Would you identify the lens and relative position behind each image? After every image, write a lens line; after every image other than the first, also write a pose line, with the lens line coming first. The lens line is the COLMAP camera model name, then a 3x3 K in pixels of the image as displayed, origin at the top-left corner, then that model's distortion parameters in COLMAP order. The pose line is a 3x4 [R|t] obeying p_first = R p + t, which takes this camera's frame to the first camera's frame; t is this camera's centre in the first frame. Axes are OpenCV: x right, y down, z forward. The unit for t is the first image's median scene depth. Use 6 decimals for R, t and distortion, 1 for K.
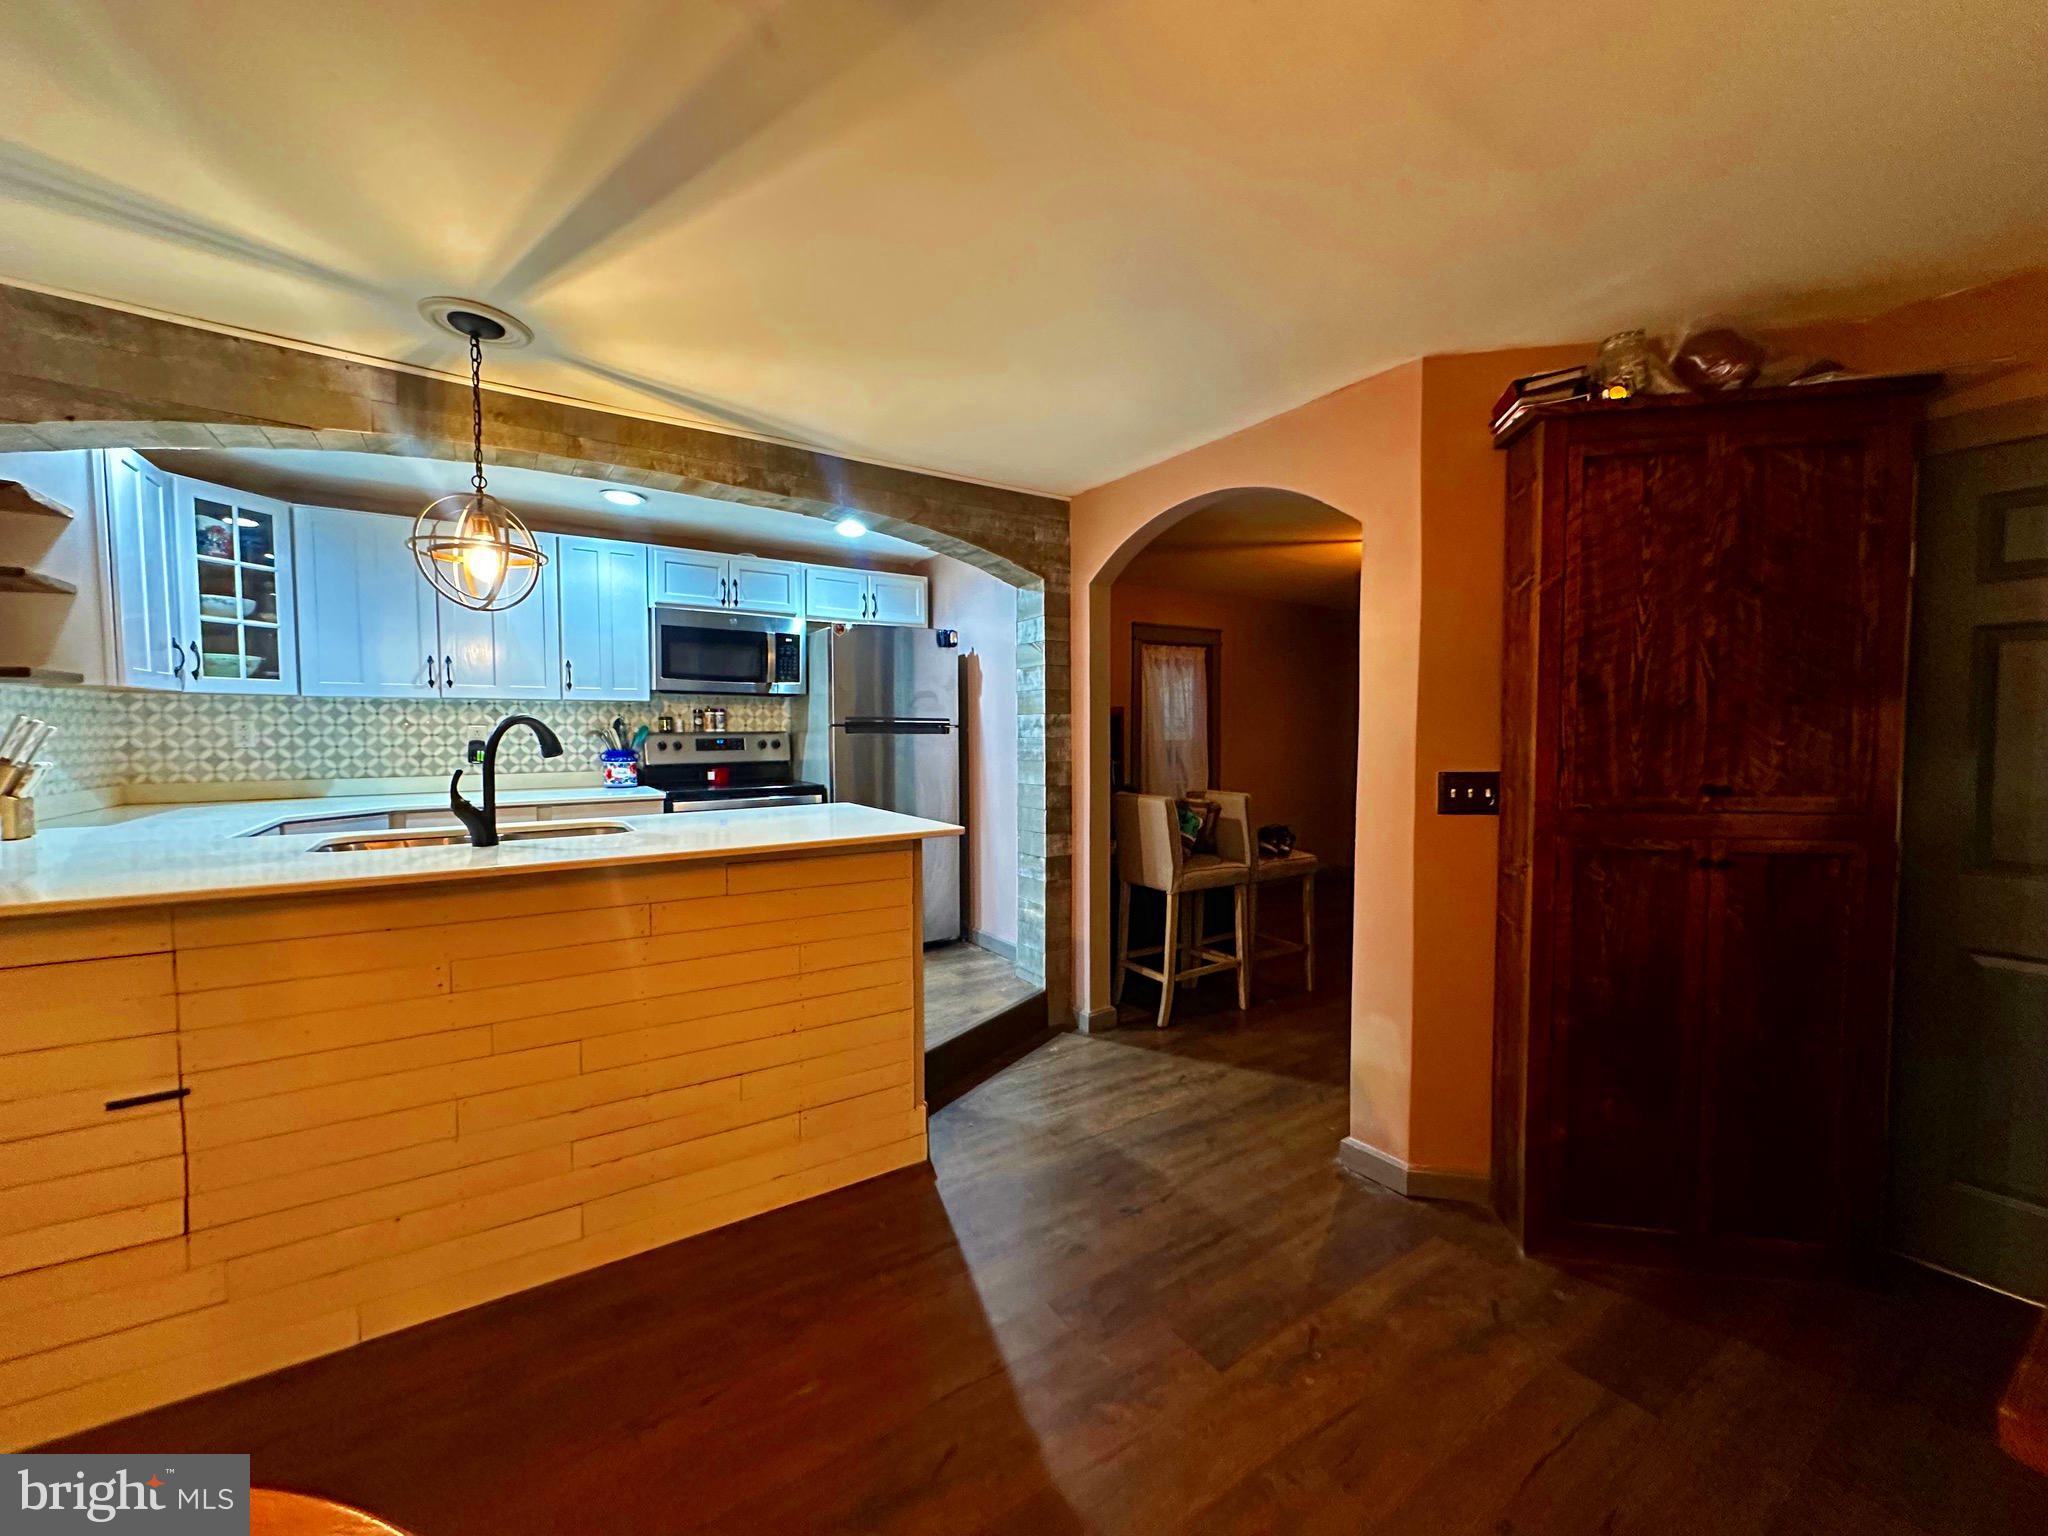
lens RADIAL K [[815.1, 0, 1027.2], [0, 815.1, 767.4], [0, 0, 1]] dist [-0.003926, 0.000535]
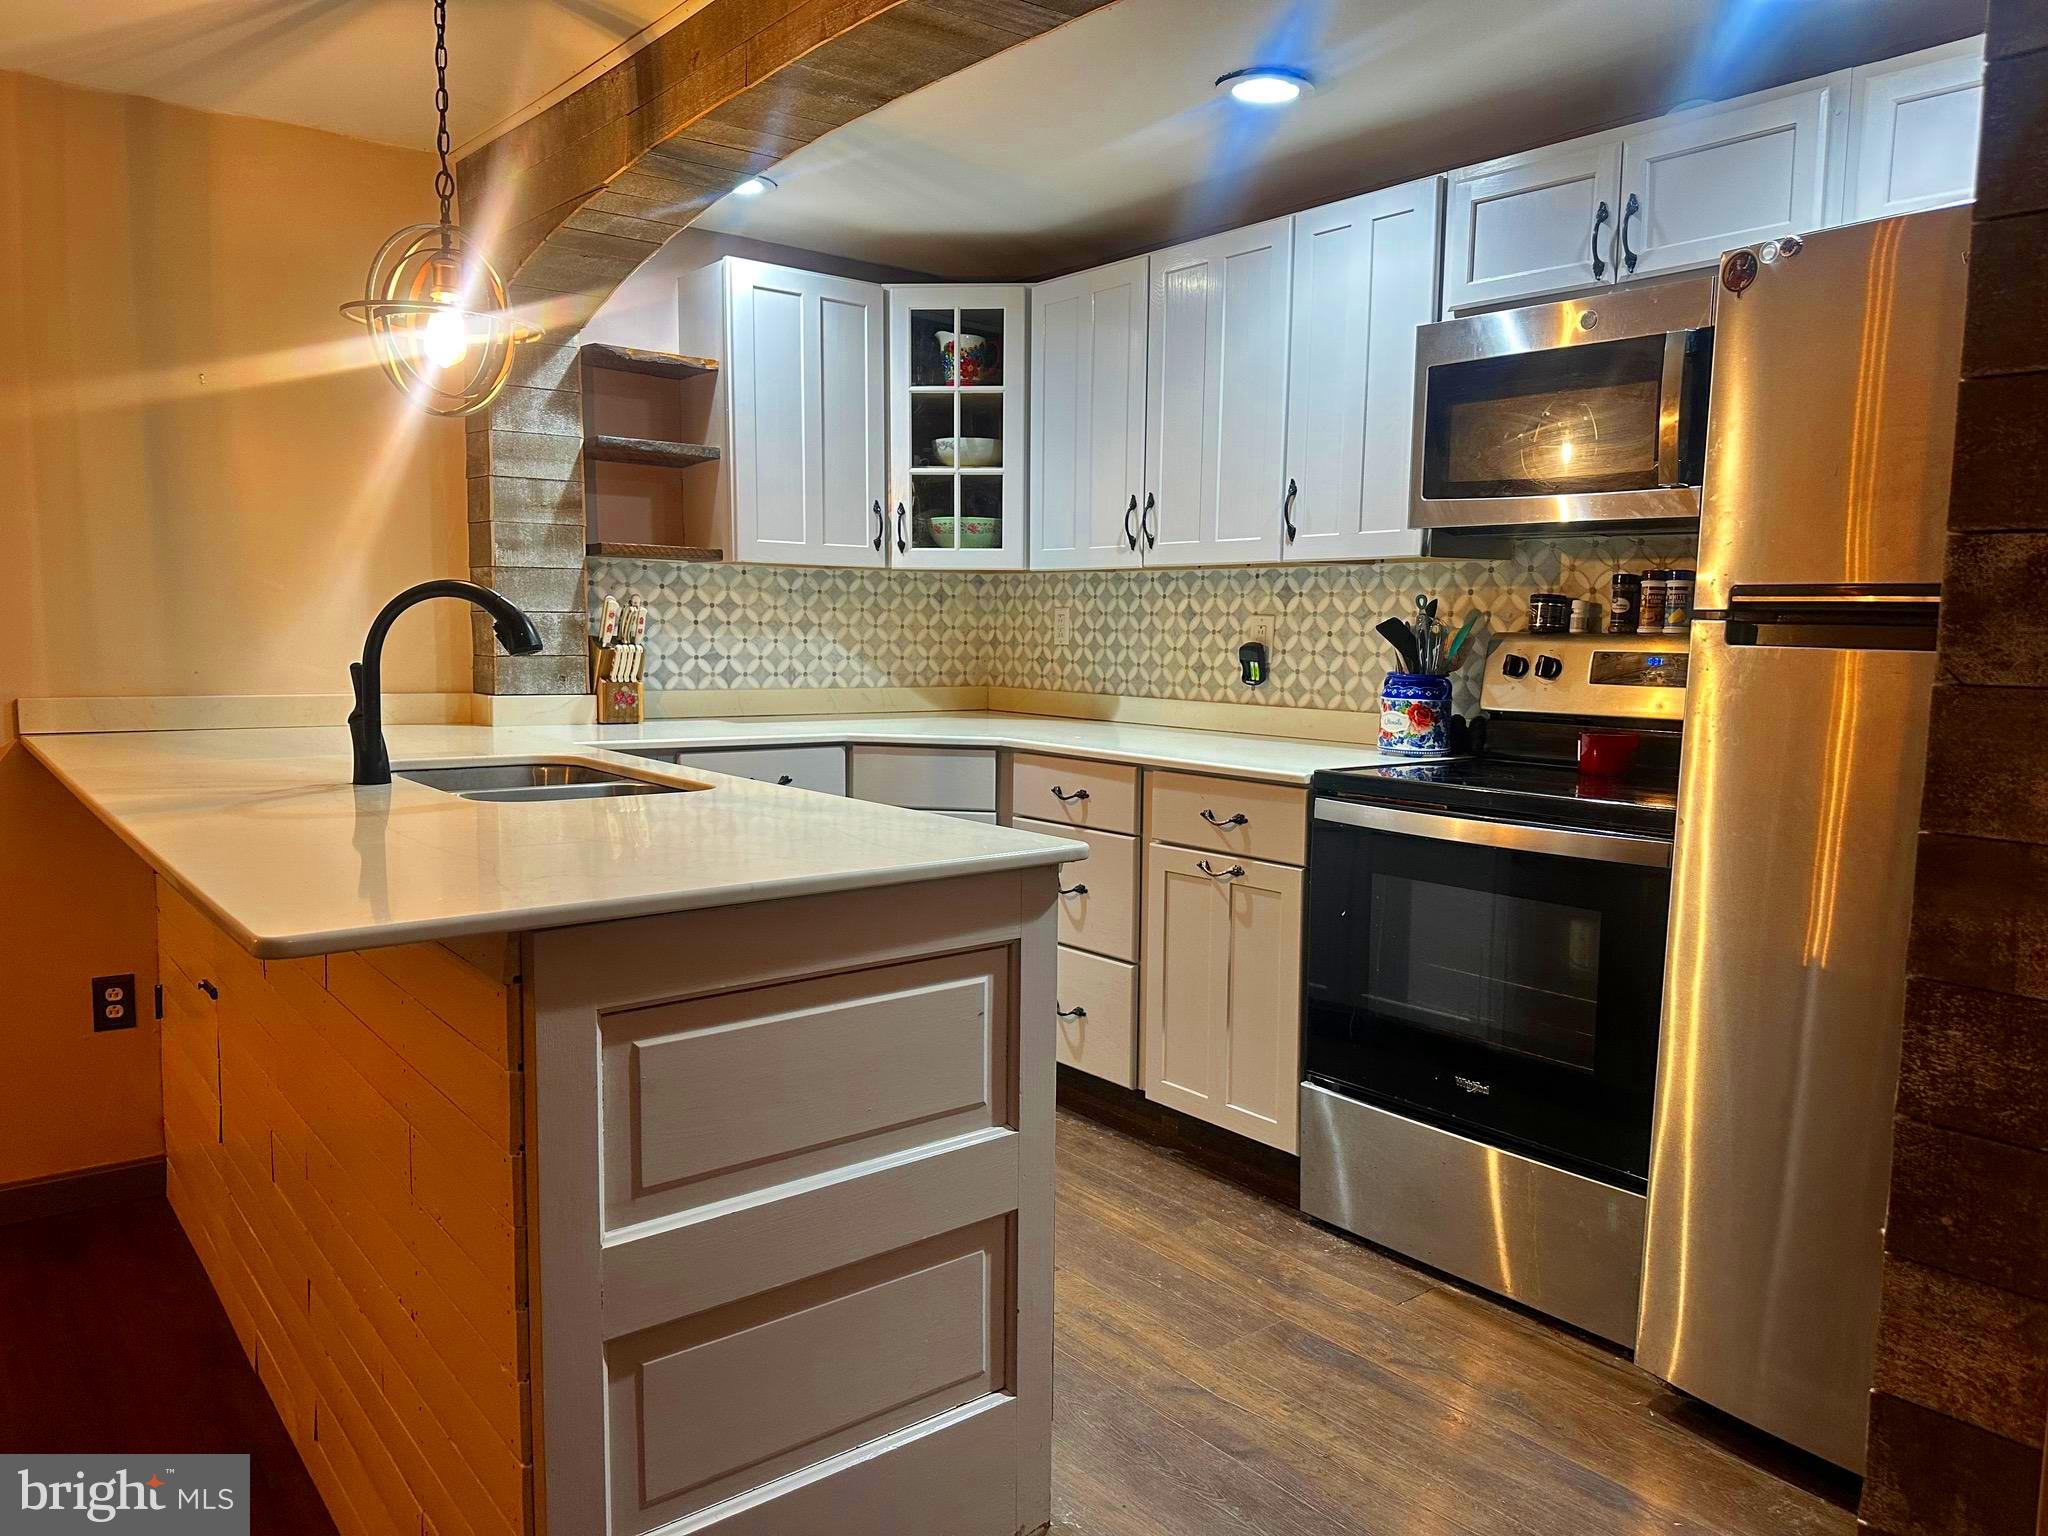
lens RADIAL K [[1422.8, 0, 1026.8], [0, 1422.8, 780.5], [0, 0, 1]] dist [0.150347, -0.190910]
pose [[0.085751, 0.112956, -0.989893, 0.318613], [-0.063933, 0.992129, 0.107673, -0.039282], [0.994263, 0.054054, 0.092297, 0.848386]]
